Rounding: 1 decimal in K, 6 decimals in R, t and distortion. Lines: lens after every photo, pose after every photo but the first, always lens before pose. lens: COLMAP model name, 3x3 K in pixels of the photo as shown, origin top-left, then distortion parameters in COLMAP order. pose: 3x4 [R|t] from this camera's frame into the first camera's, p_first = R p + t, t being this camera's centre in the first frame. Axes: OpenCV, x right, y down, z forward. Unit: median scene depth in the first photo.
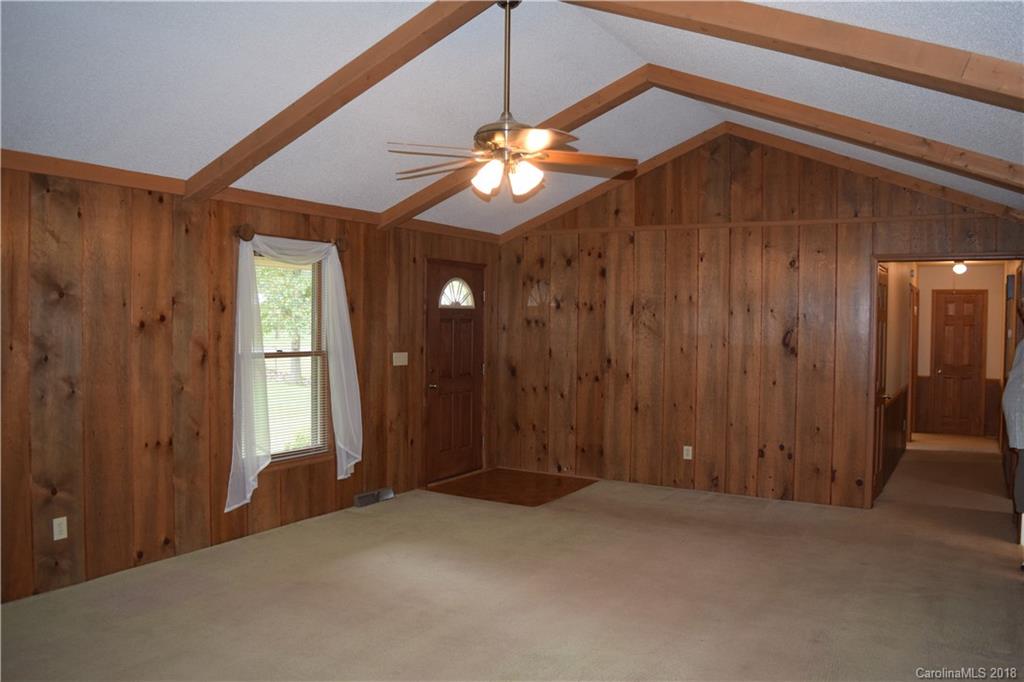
lens RADIAL K [[805.7, 0, 512.0], [0, 805.7, 341.0], [0, 0, 1]] dist [-0.079872, 0.000558]
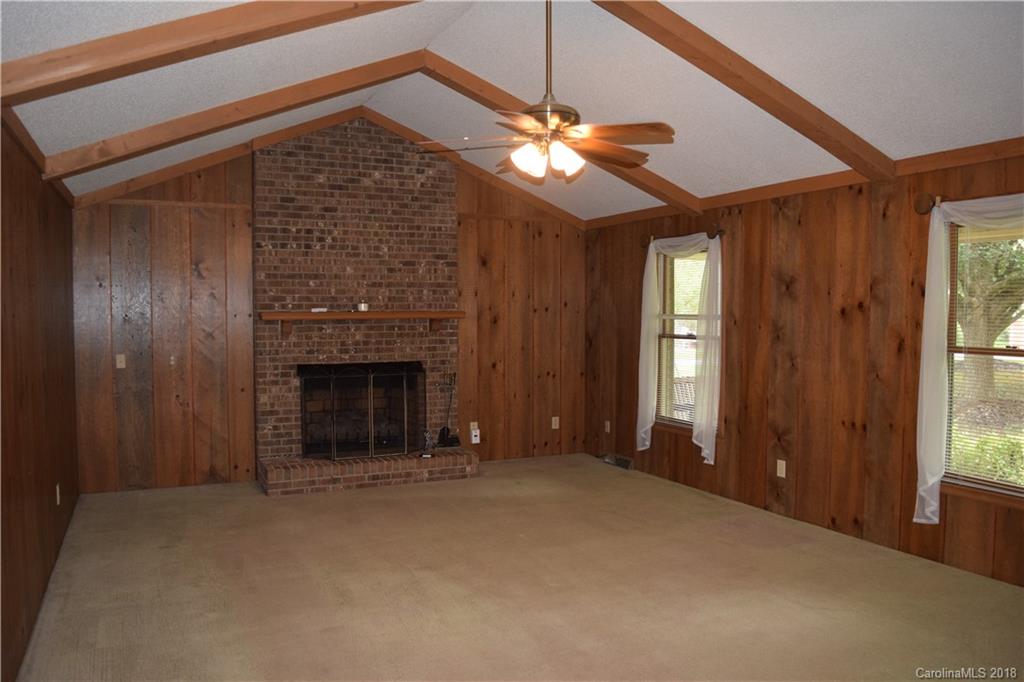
lens RADIAL K [[805.7, 0, 512.0], [0, 805.7, 341.0], [0, 0, 1]] dist [-0.079872, 0.000558]
pose [[-0.564690, 0.017527, -0.825117, 0.677156], [-0.029906, 0.998683, 0.041681, -0.011360], [0.824761, 0.048213, -0.563422, 1.220050]]
